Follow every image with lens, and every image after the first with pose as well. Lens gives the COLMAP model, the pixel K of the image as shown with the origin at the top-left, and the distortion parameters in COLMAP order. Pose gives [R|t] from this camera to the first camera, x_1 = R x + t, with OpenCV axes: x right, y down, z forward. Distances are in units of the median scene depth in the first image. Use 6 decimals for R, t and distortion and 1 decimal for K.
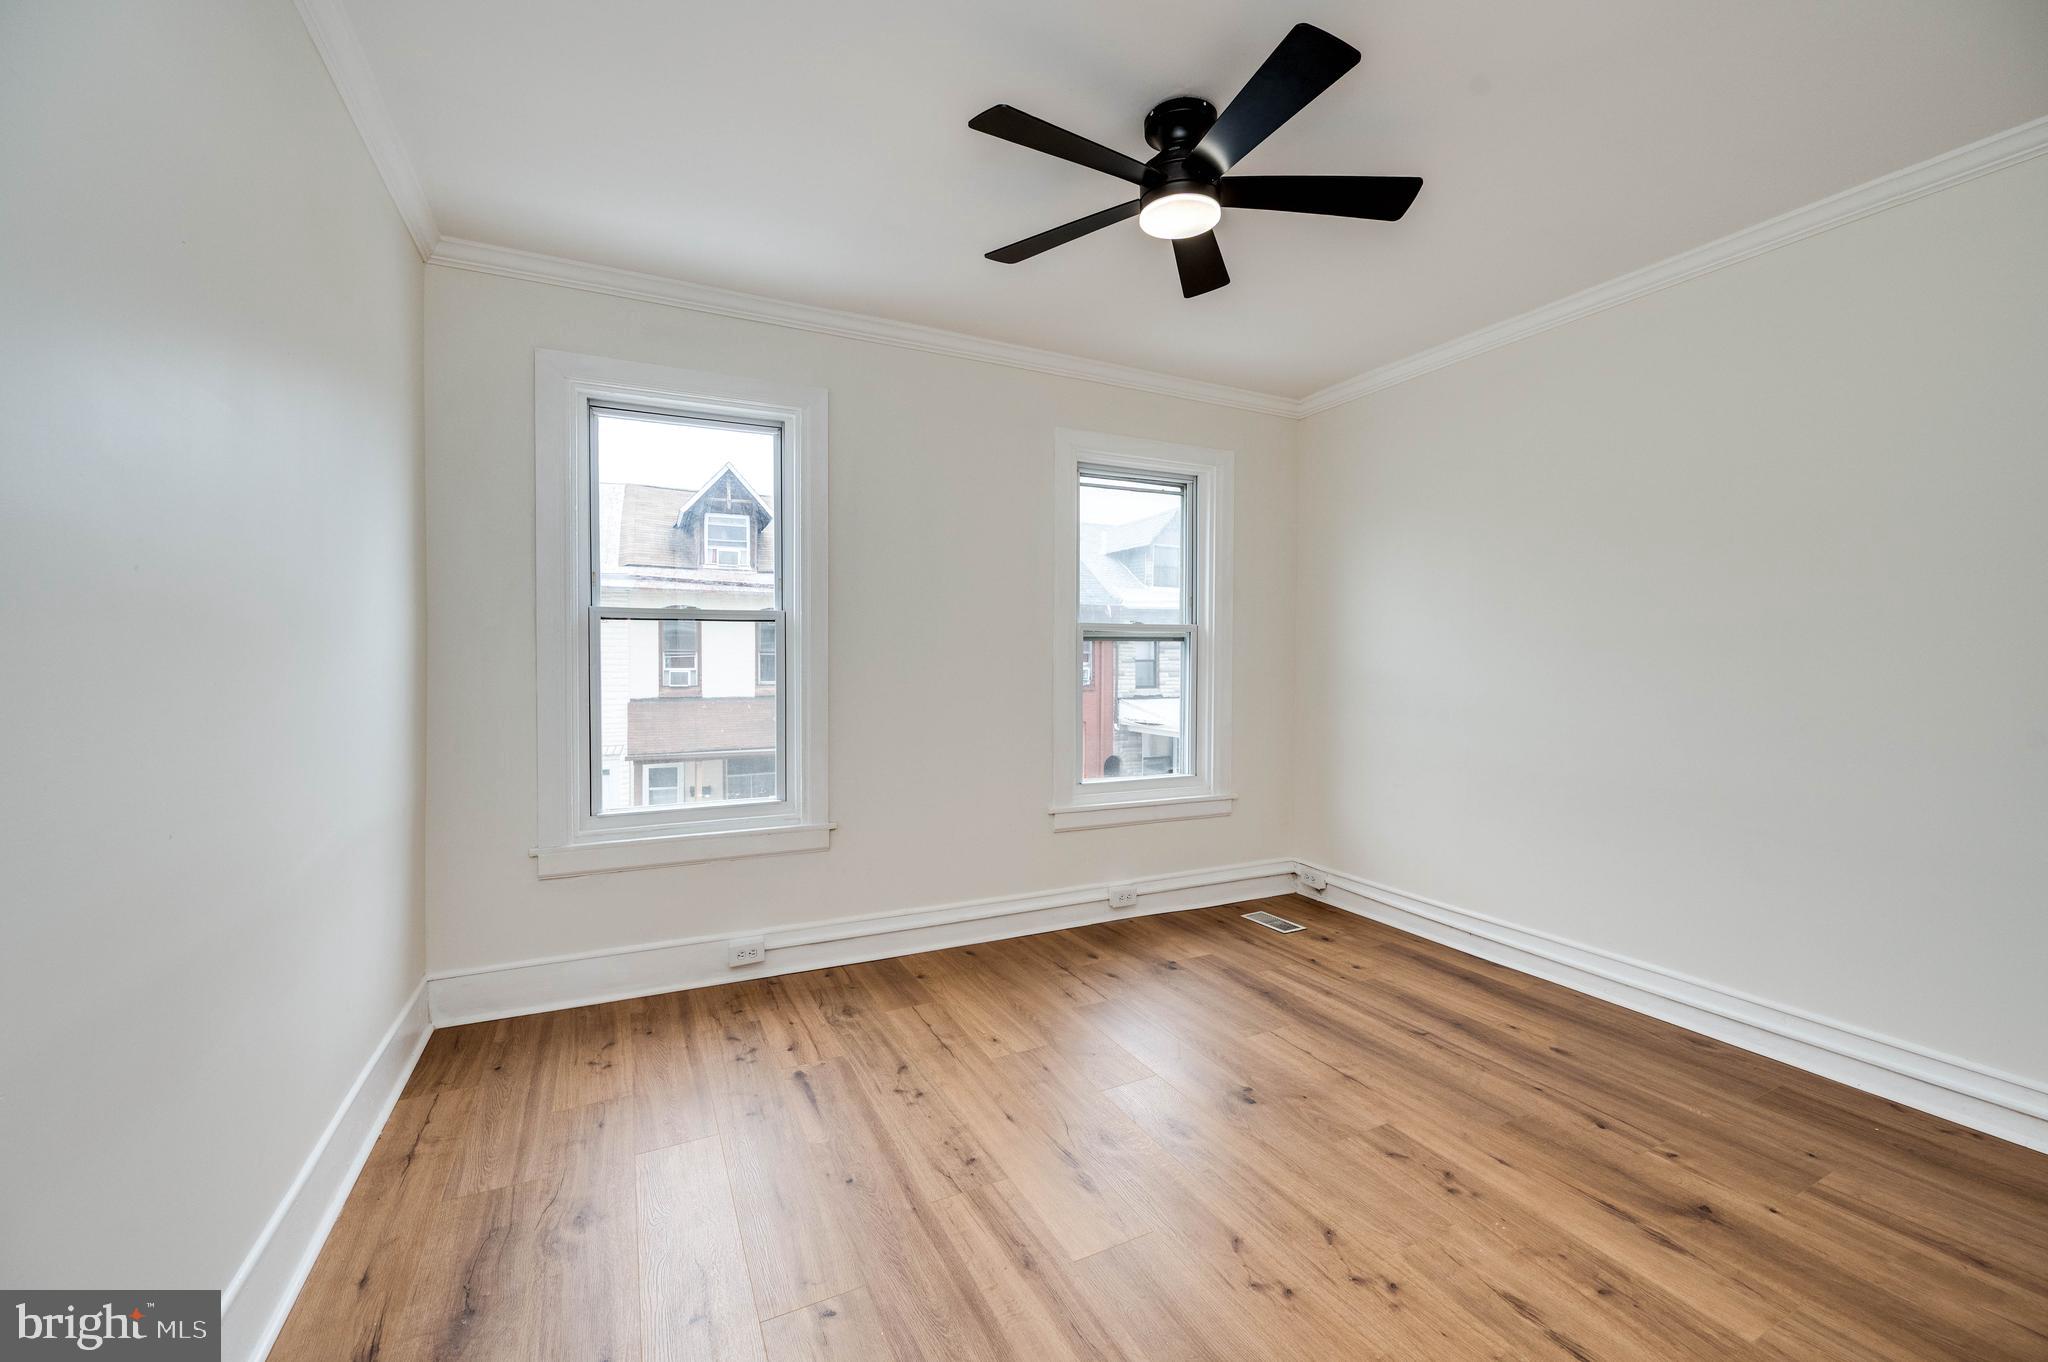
lens RADIAL K [[829.7, 0, 1010.0], [0, 829.7, 671.2], [0, 0, 1]] dist [-0.001038, -0.000045]
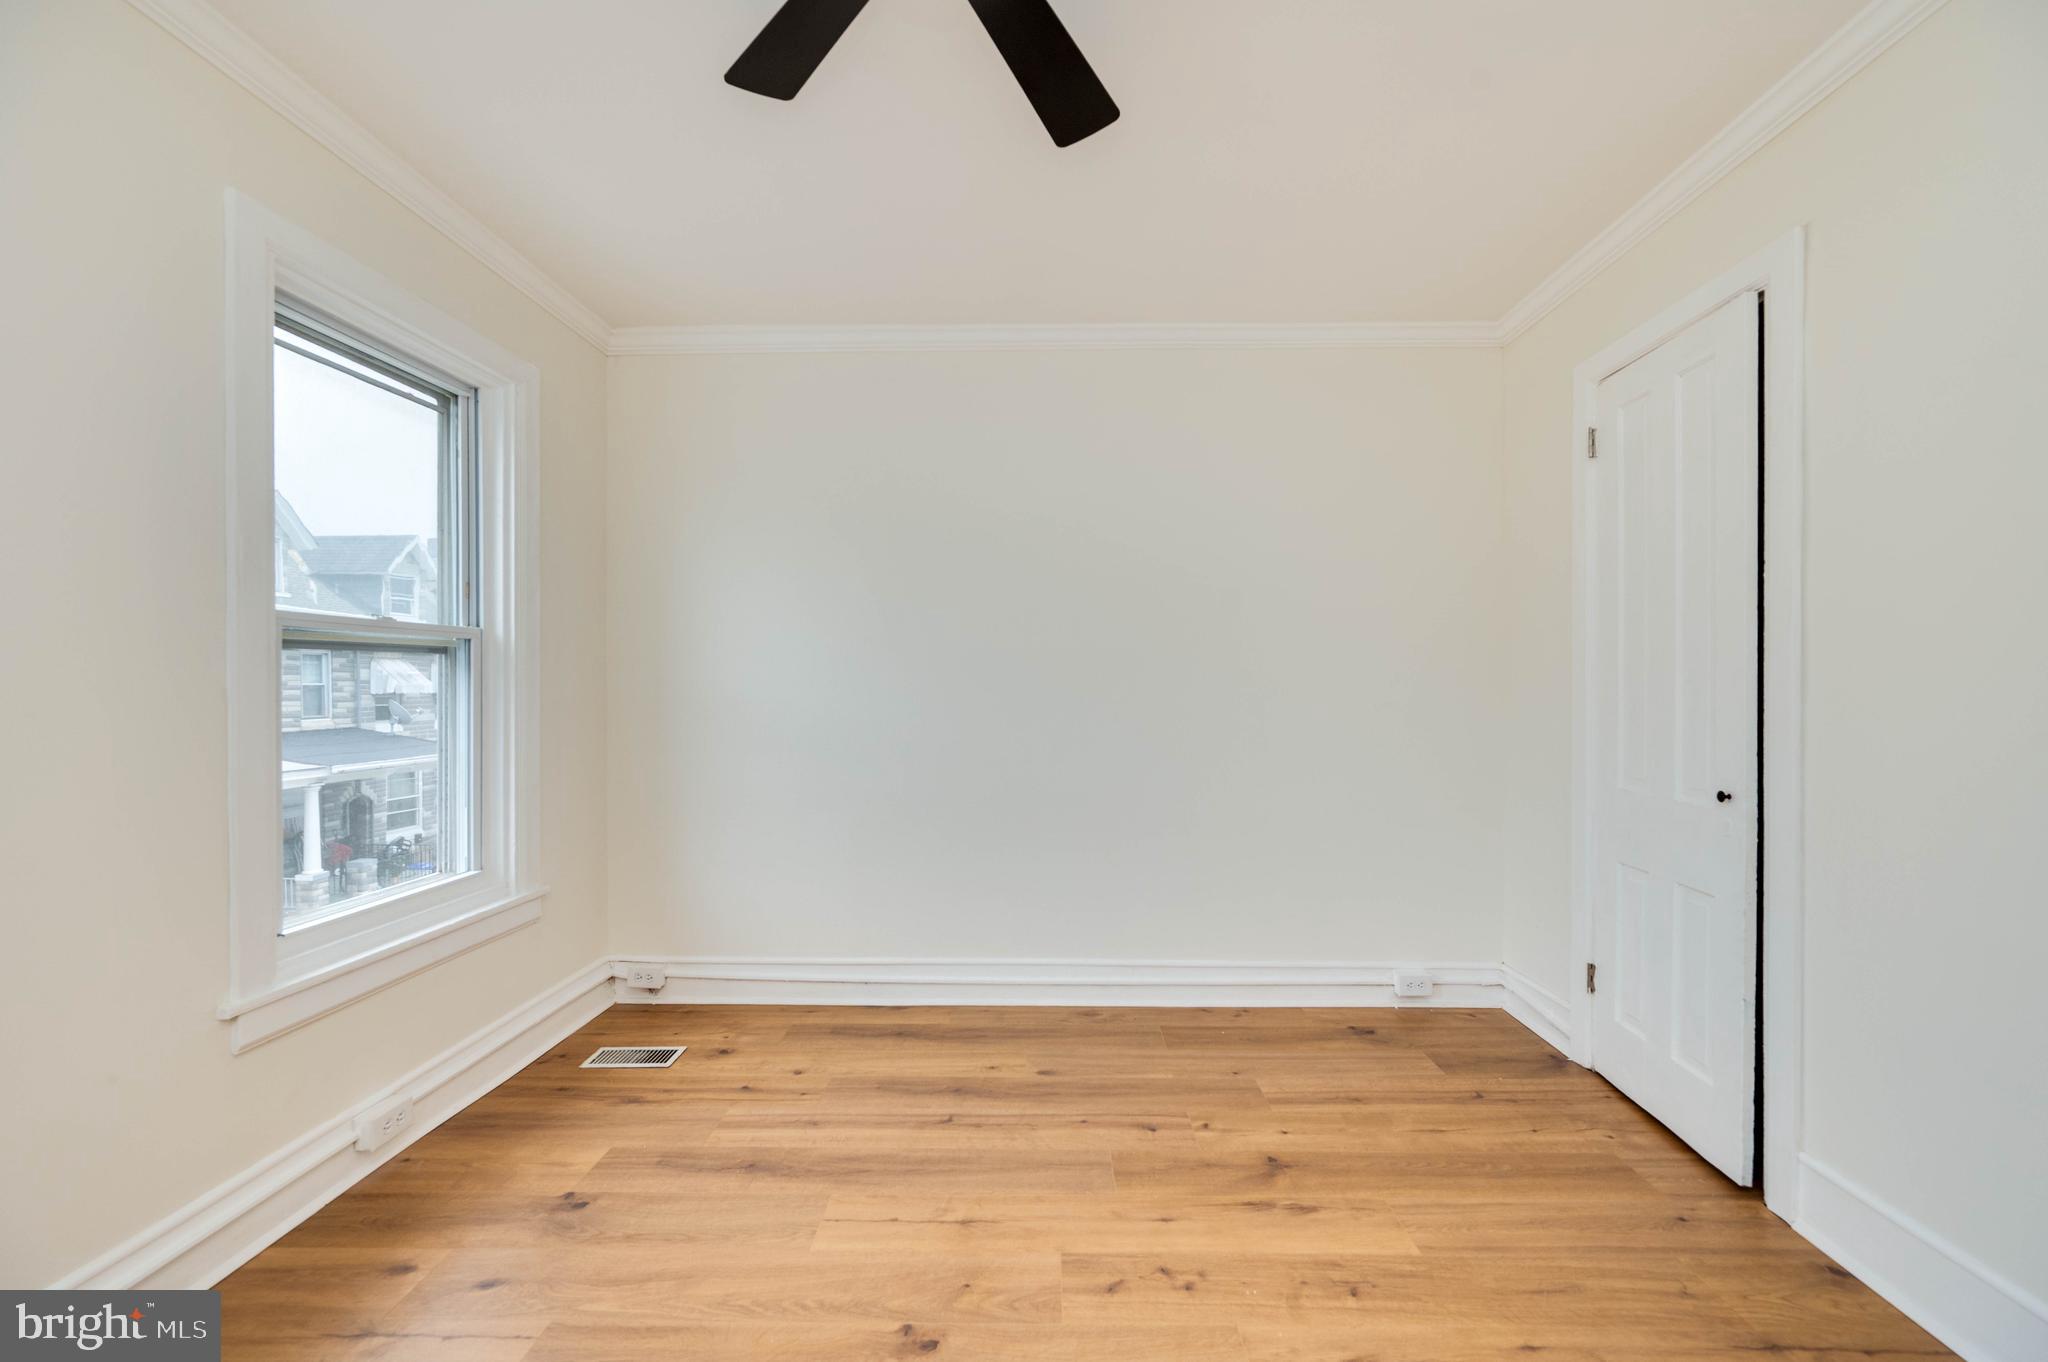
lens RADIAL K [[835.0, 0, 1051.4], [0, 835.0, 689.6], [0, 0, 1]] dist [-0.001095, -0.000279]
pose [[0.438777, -0.010571, 0.898534, -0.204614], [0.015389, 0.999873, 0.004249, -0.008377], [-0.898464, 0.011963, 0.438883, 0.470423]]
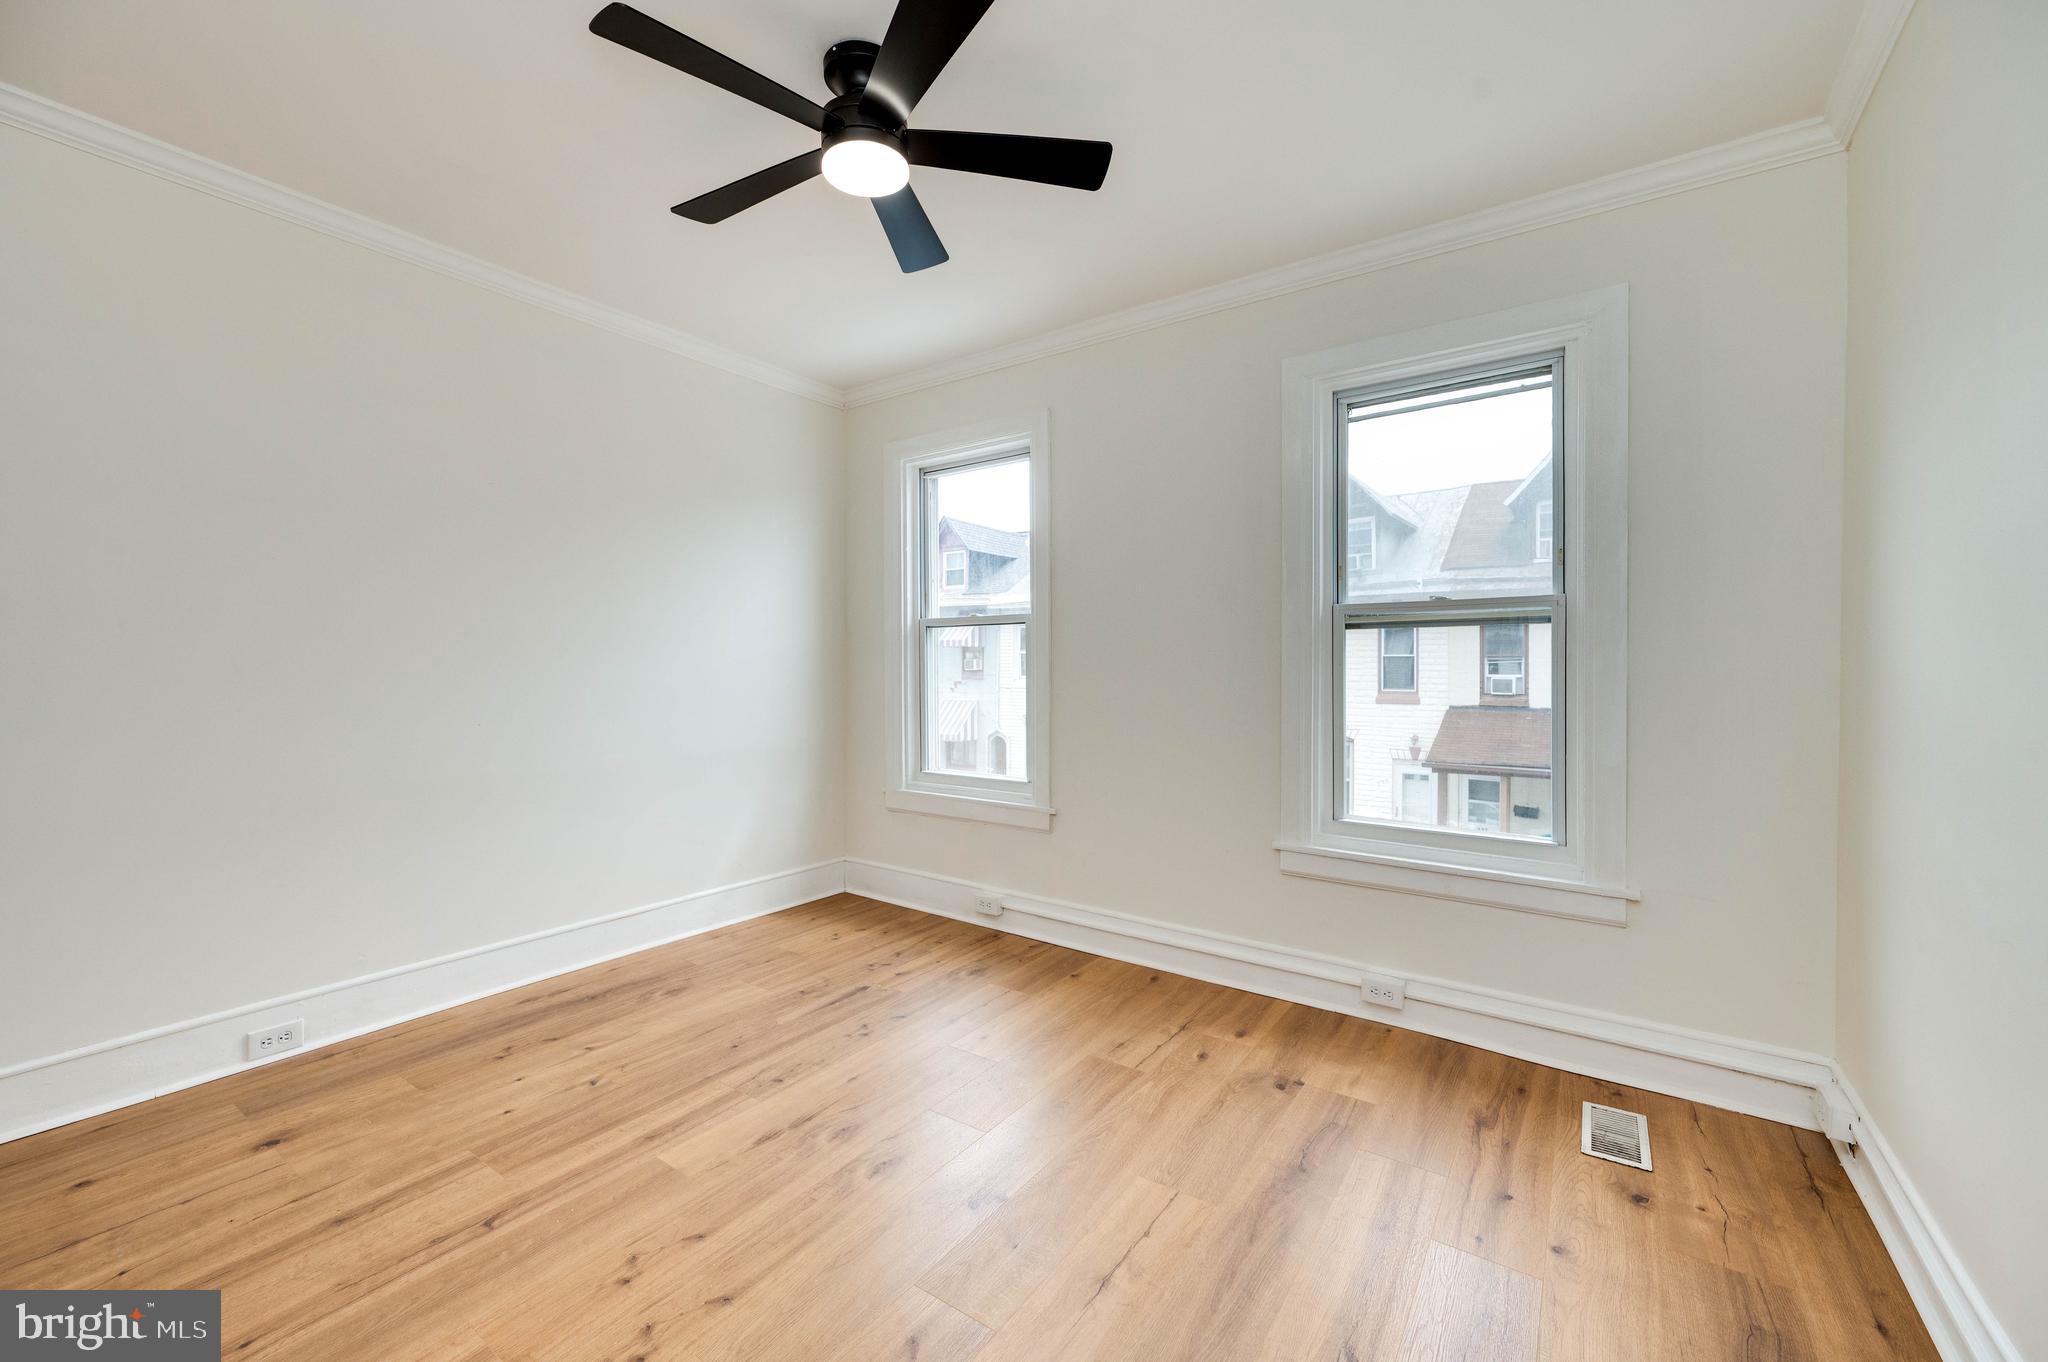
lens RADIAL K [[813.9, 0, 1020.4], [0, 813.9, 669.6], [0, 0, 1]] dist [-0.001628, -0.000052]
pose [[0.469570, 0.002277, -0.882892, 0.767499], [-0.013381, 0.999900, -0.004538, 0.009436], [0.882794, 0.013945, 0.469554, 0.516761]]
